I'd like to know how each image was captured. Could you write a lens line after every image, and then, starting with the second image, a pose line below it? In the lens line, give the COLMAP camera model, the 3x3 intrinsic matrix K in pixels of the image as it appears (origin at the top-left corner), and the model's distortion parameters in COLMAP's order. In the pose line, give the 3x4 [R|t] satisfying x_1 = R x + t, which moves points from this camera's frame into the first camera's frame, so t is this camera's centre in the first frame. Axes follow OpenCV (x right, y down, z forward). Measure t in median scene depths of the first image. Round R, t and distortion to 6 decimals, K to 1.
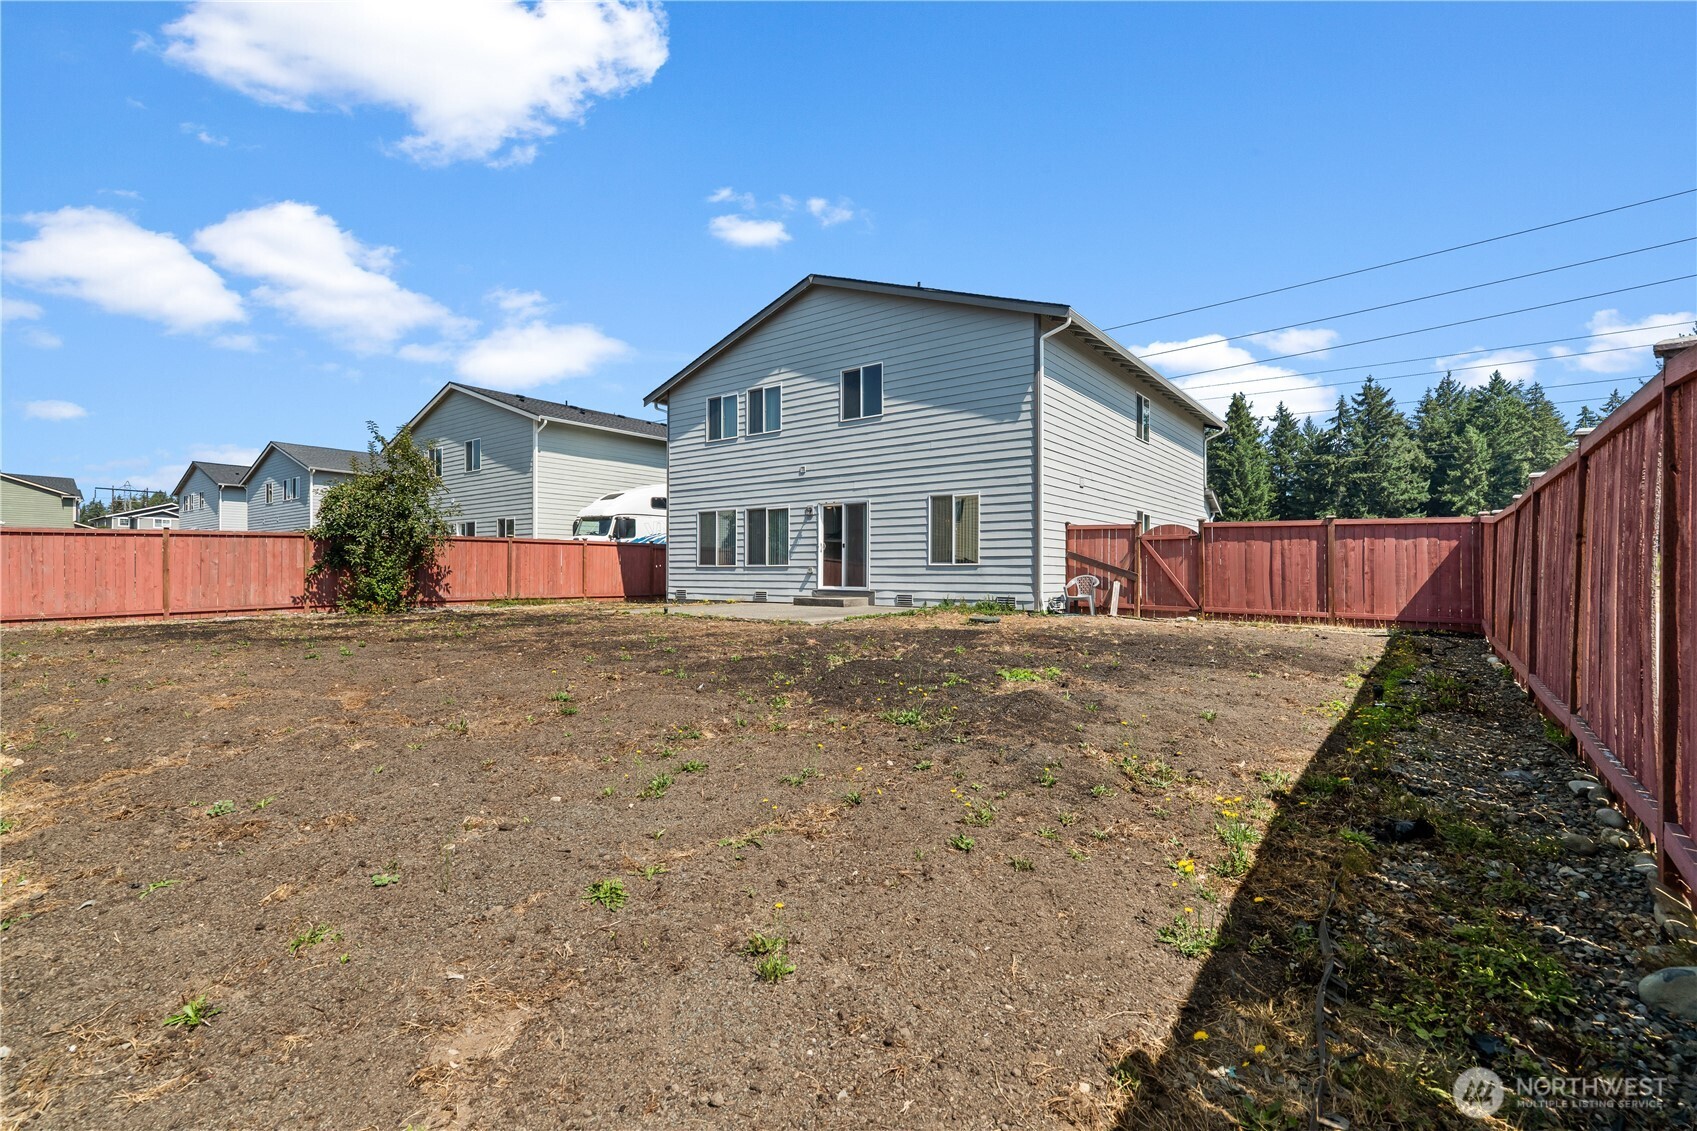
lens RADIAL K [[777.5, 0, 832.9], [0, 777.5, 573.2], [0, 0, 1]] dist [0.003825, 0.001263]
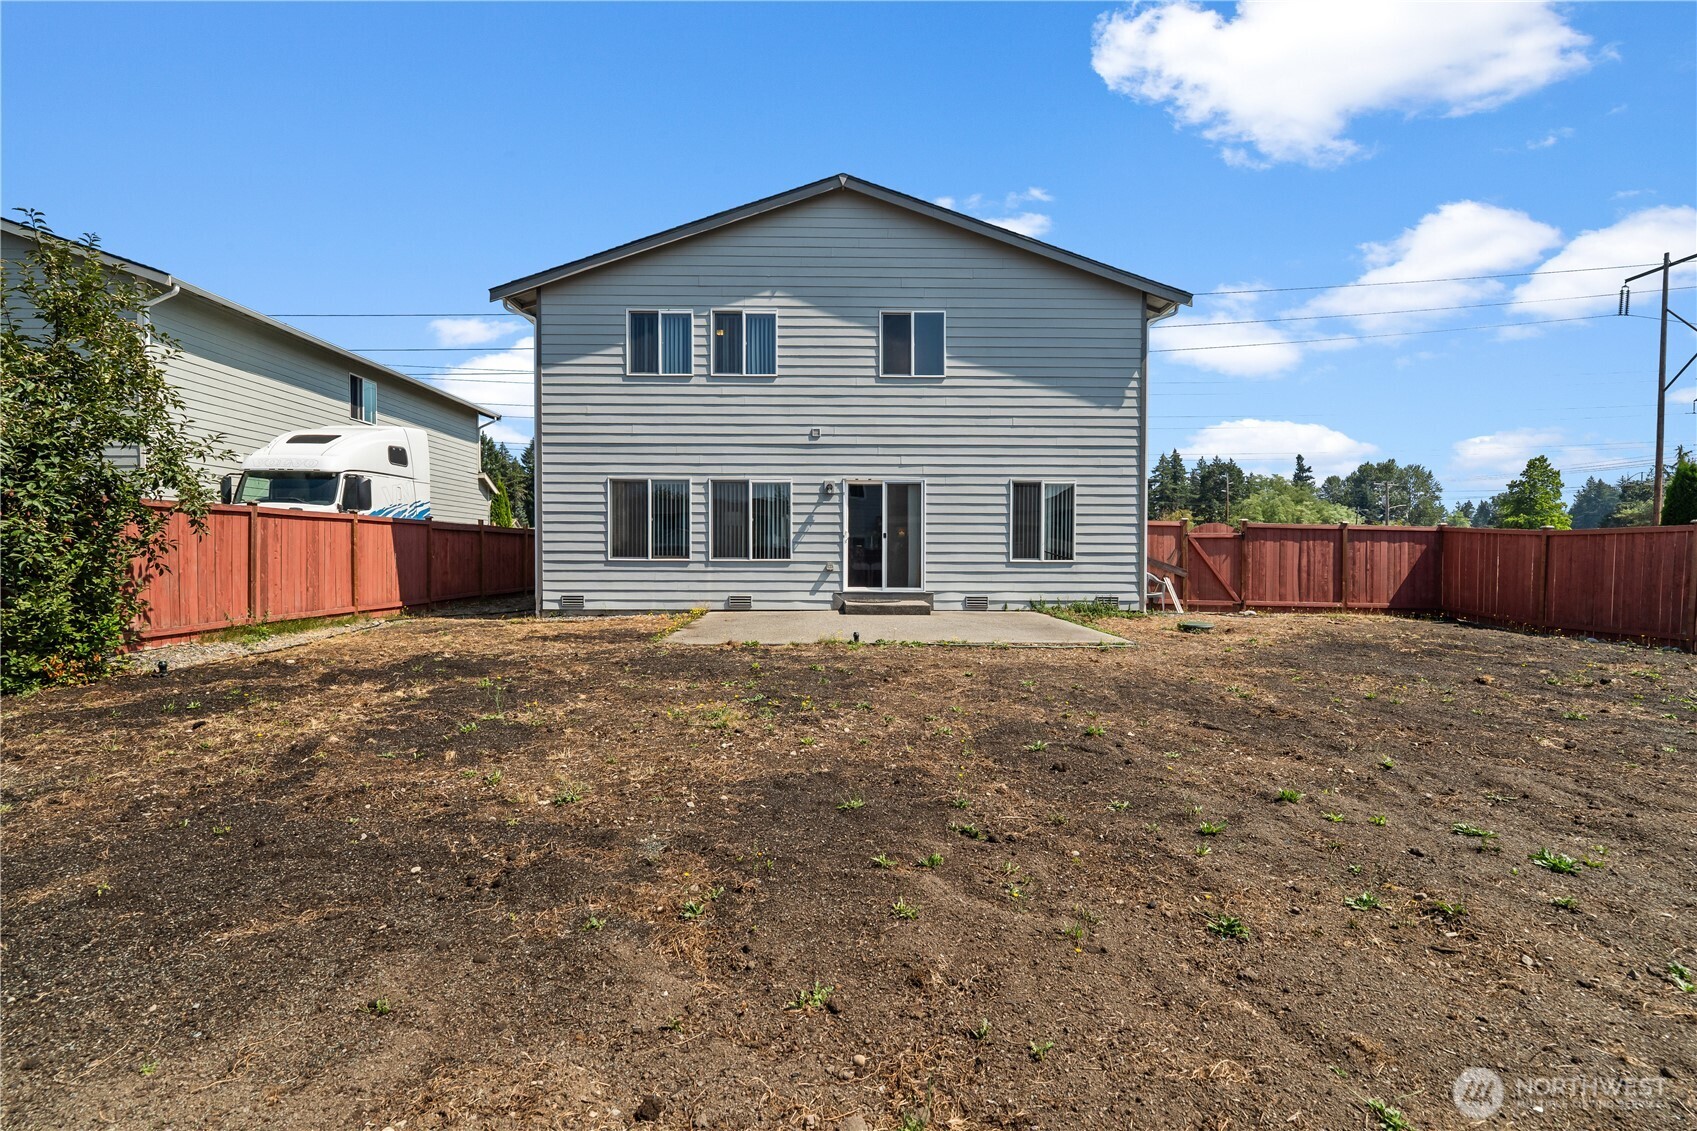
lens RADIAL K [[777.5, 0, 840.5], [0, 777.5, 570.6], [0, 0, 1]] dist [0.003825, 0.001263]
pose [[0.773572, -0.013008, 0.633575, -0.525104], [-0.002318, 0.999725, 0.023355, -0.018657], [-0.633705, -0.019535, 0.773328, 0.422032]]
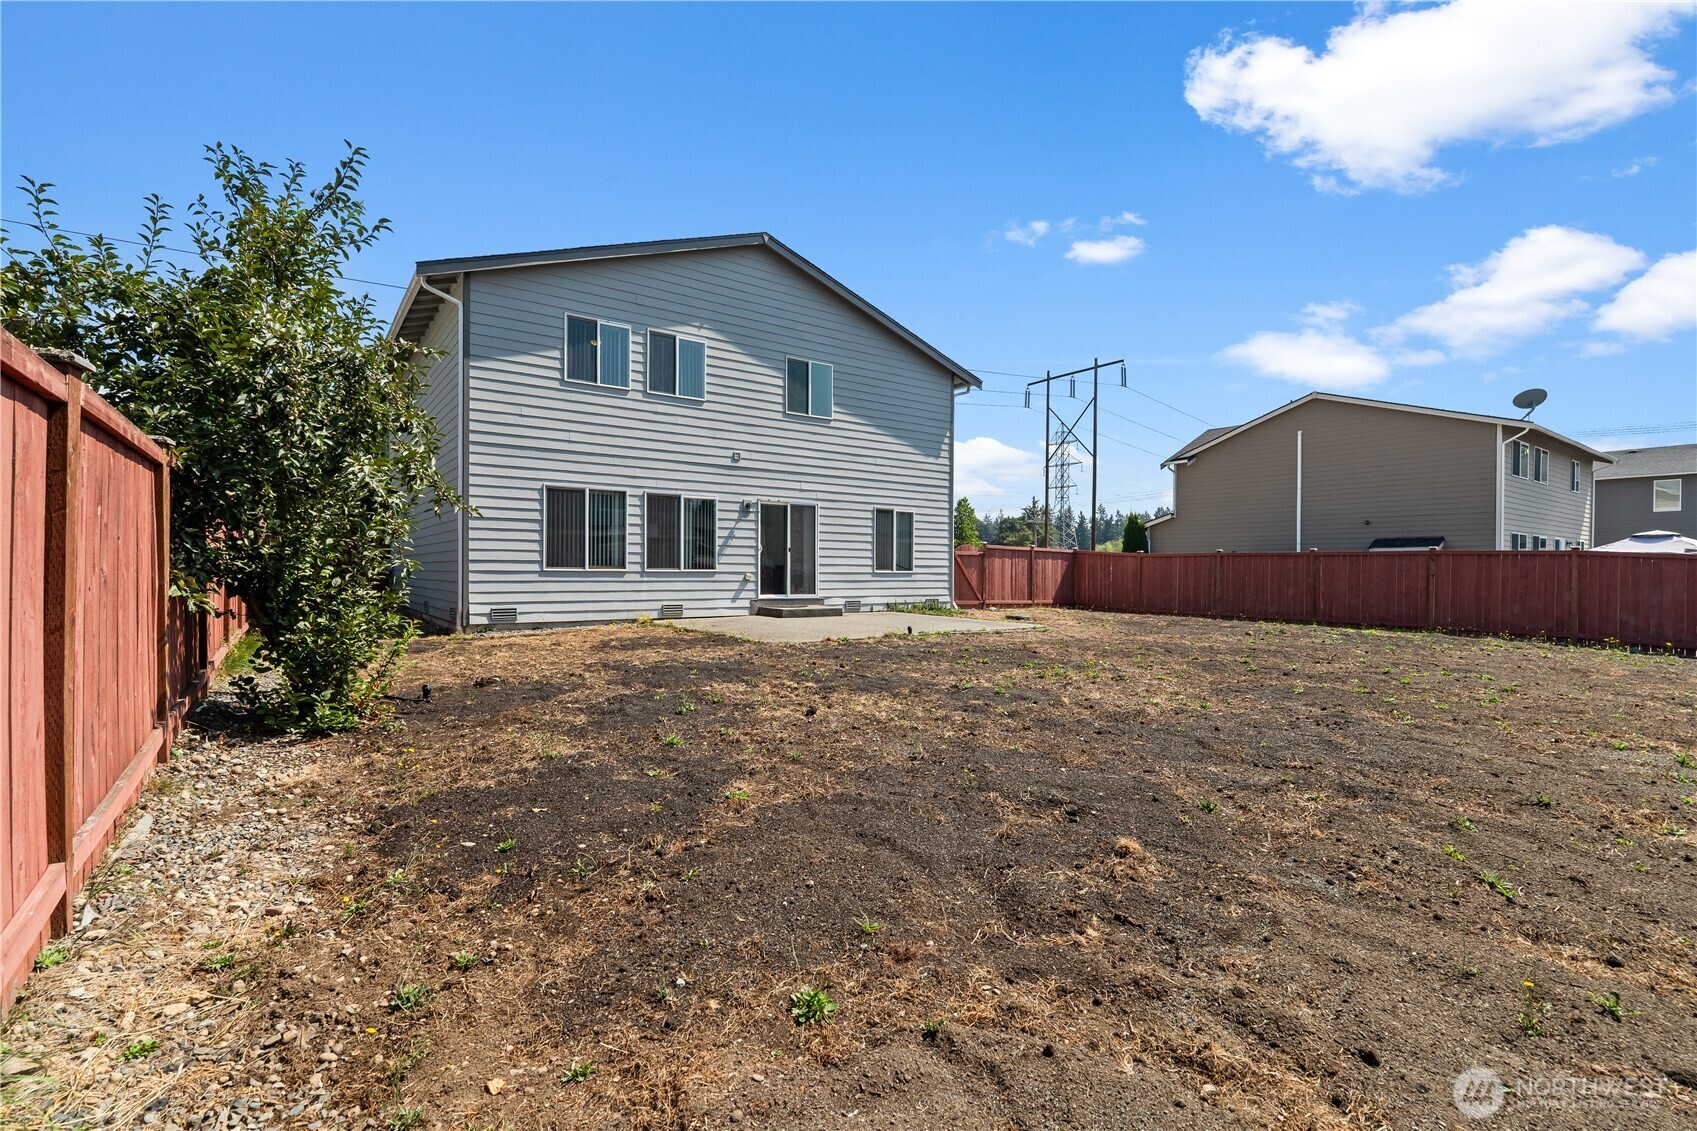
lens RADIAL K [[777.5, 0, 839.6], [0, 777.5, 571.8], [0, 0, 1]] dist [0.003825, 0.001263]
pose [[0.269142, -0.002781, 0.963096, -0.857605], [-0.007727, 0.999957, 0.005047, -0.014836], [-0.963069, -0.008800, 0.269109, 0.703250]]
